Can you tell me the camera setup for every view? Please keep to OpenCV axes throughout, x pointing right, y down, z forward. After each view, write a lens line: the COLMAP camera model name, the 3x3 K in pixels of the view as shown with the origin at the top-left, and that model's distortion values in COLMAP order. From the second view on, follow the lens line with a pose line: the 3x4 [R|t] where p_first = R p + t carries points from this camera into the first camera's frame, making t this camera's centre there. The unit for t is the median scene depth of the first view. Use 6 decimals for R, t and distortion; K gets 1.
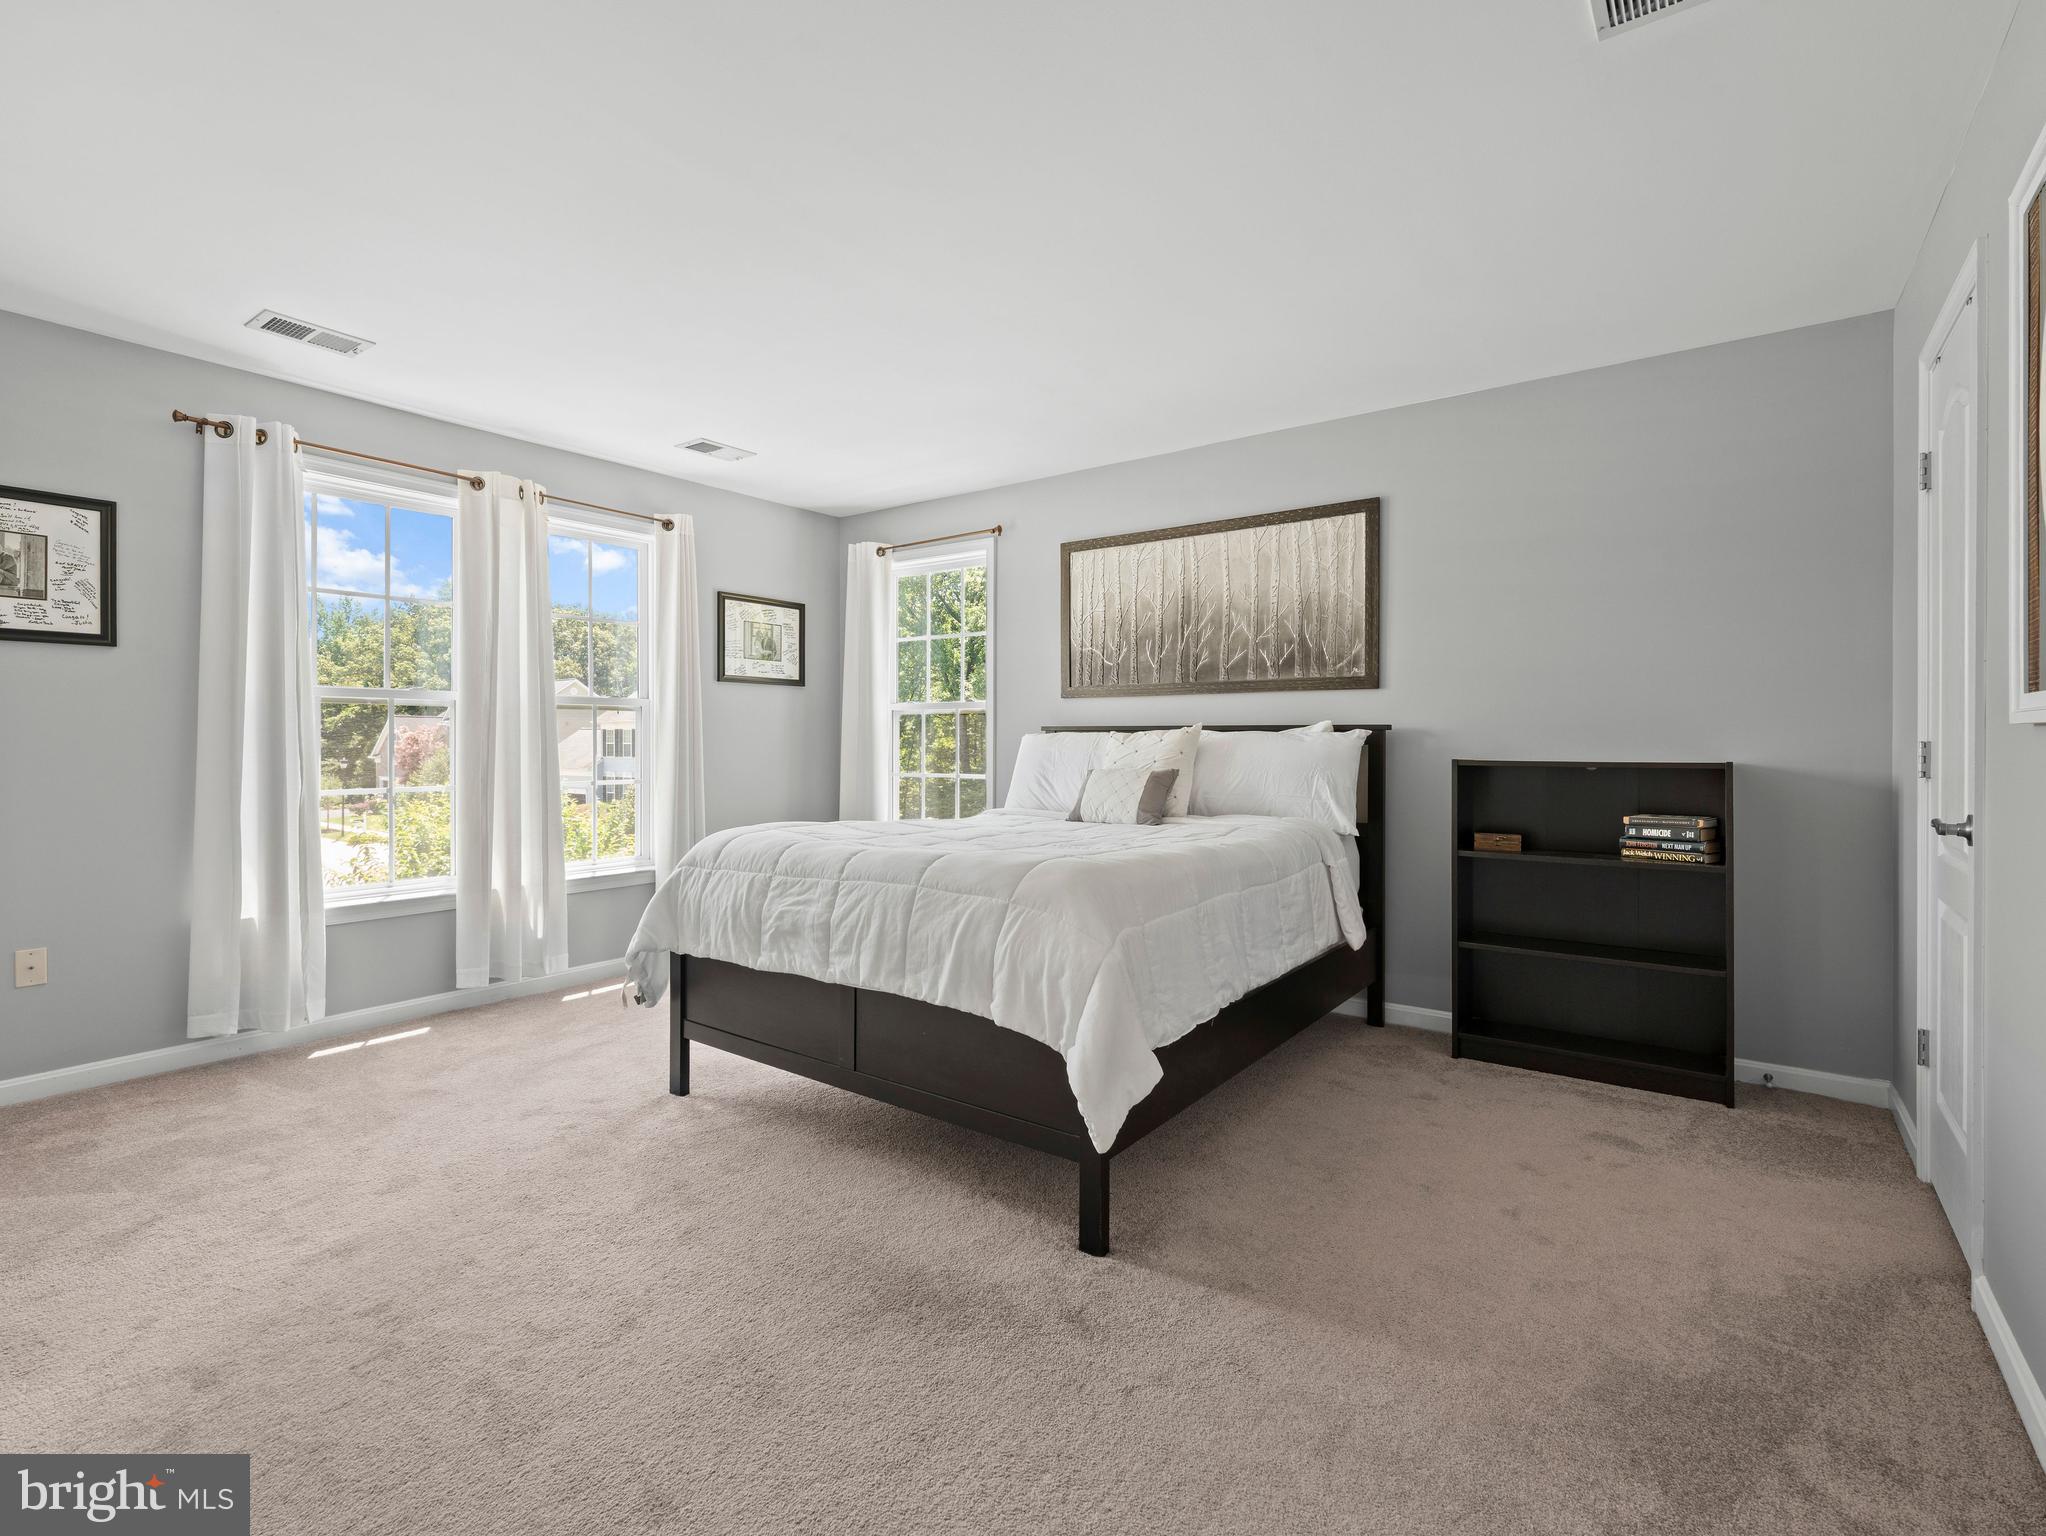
lens RADIAL K [[963.7, 0, 1017.6], [0, 963.7, 753.0], [0, 0, 1]] dist [0.009371, -0.008974]
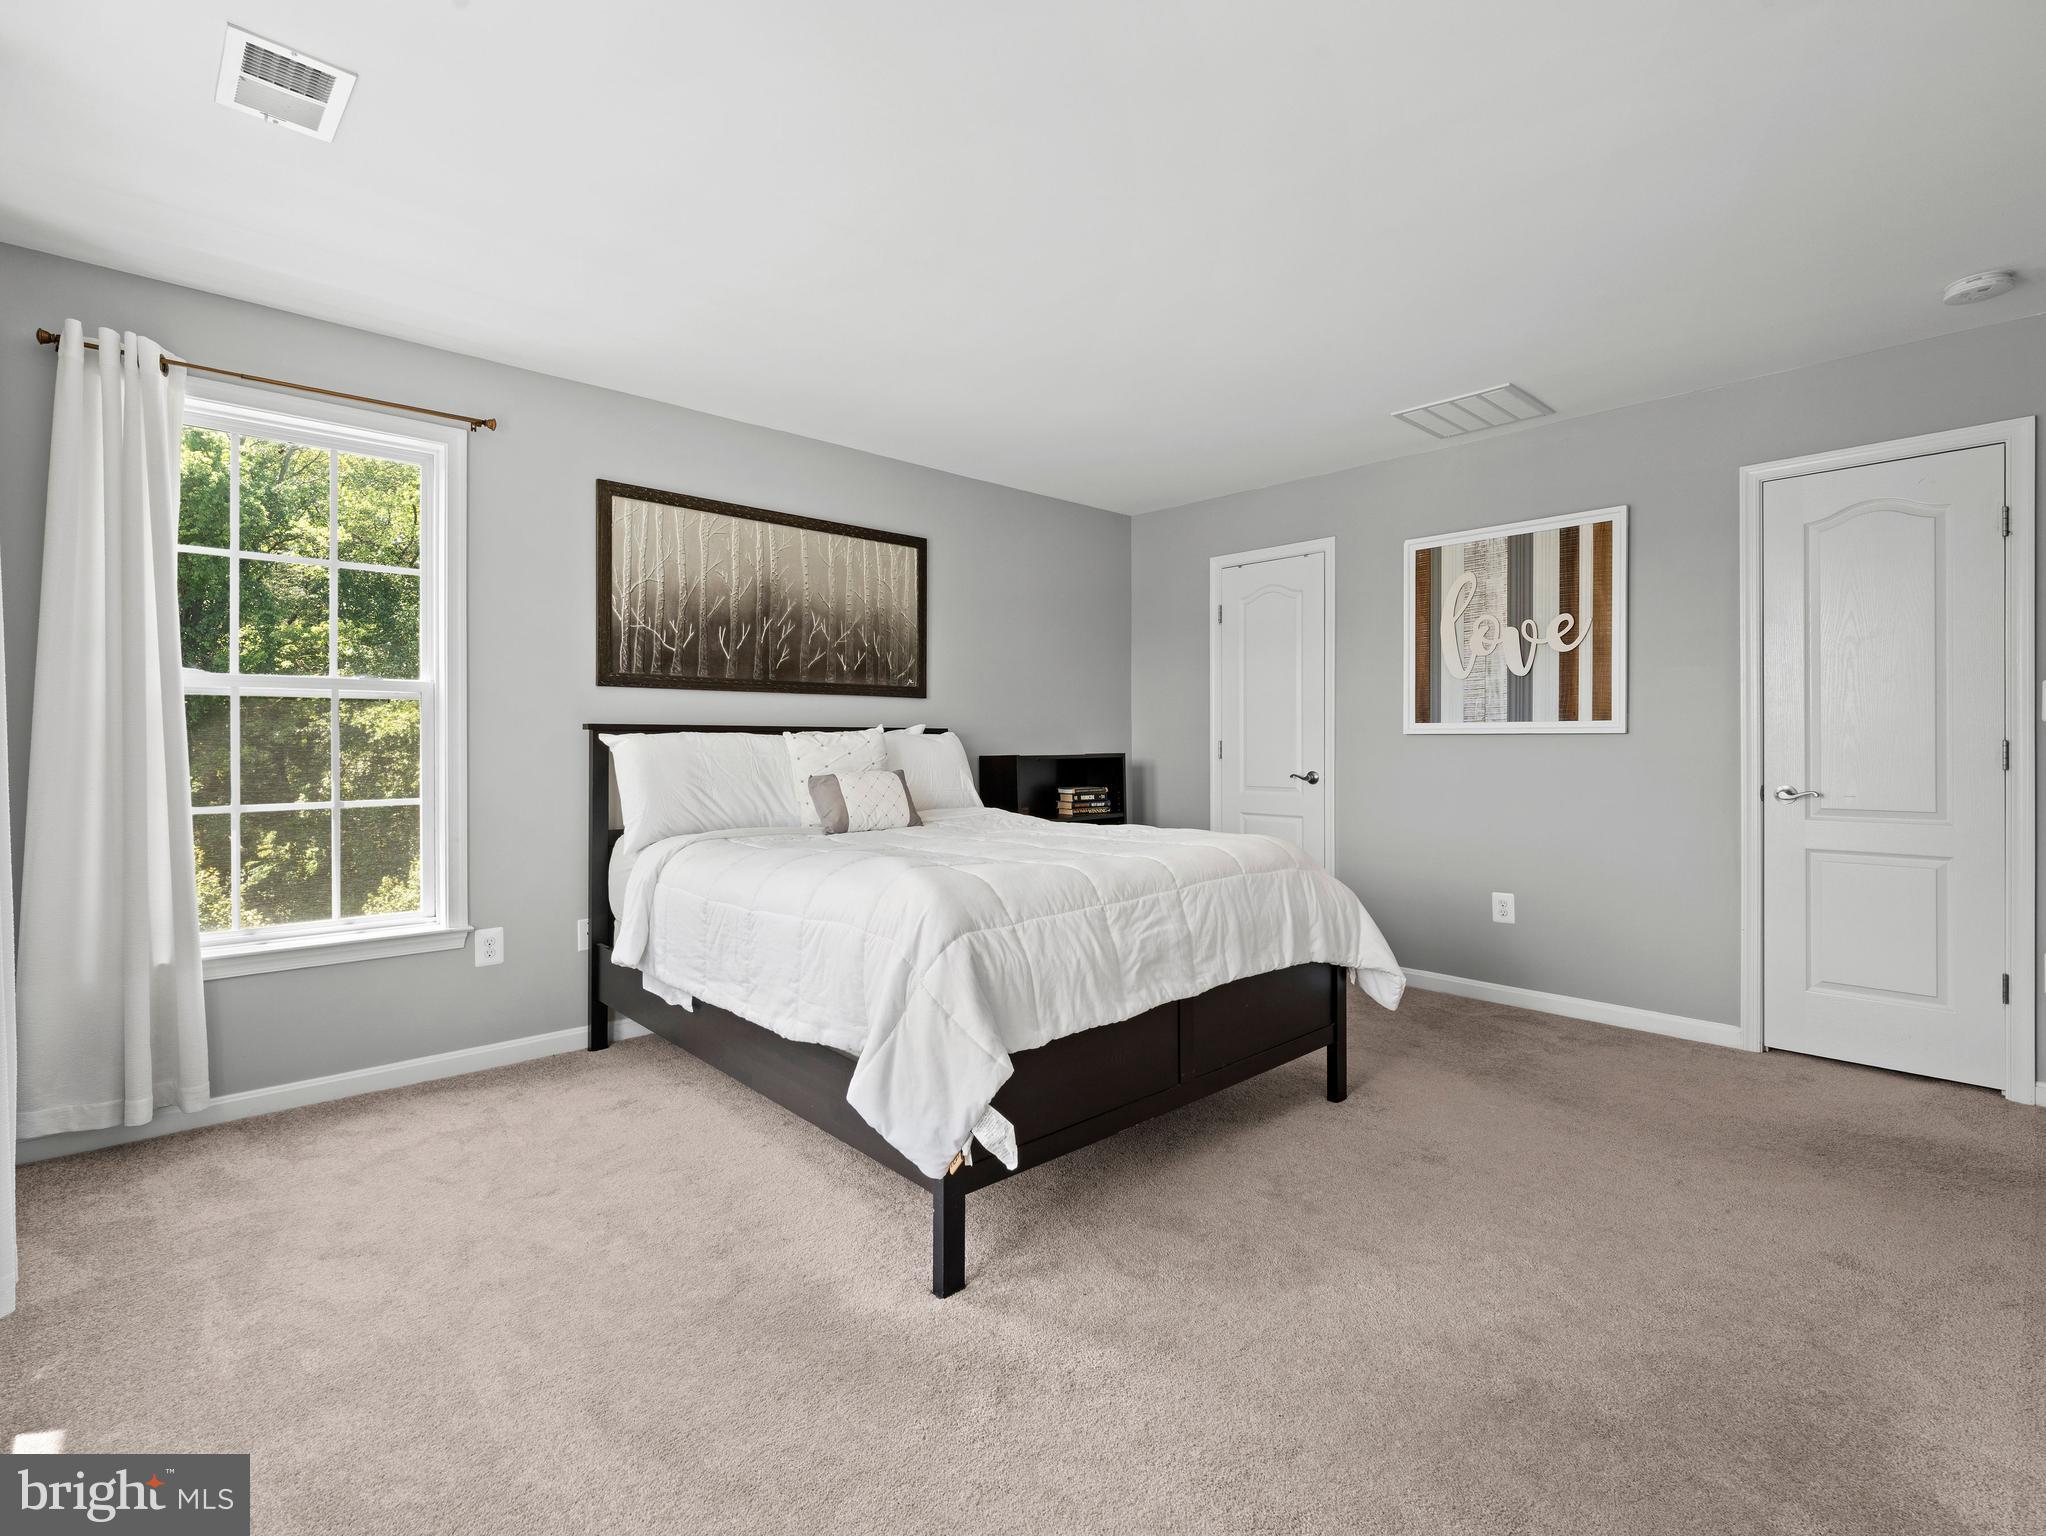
lens RADIAL K [[963.7, 0, 1017.6], [0, 963.7, 753.0], [0, 0, 1]] dist [0.009371, -0.008974]
pose [[0.177962, -0.014119, 0.983936, -0.735041], [0.014534, 0.999826, 0.011718, -0.010181], [-0.983930, 0.012215, 0.178136, 0.631305]]
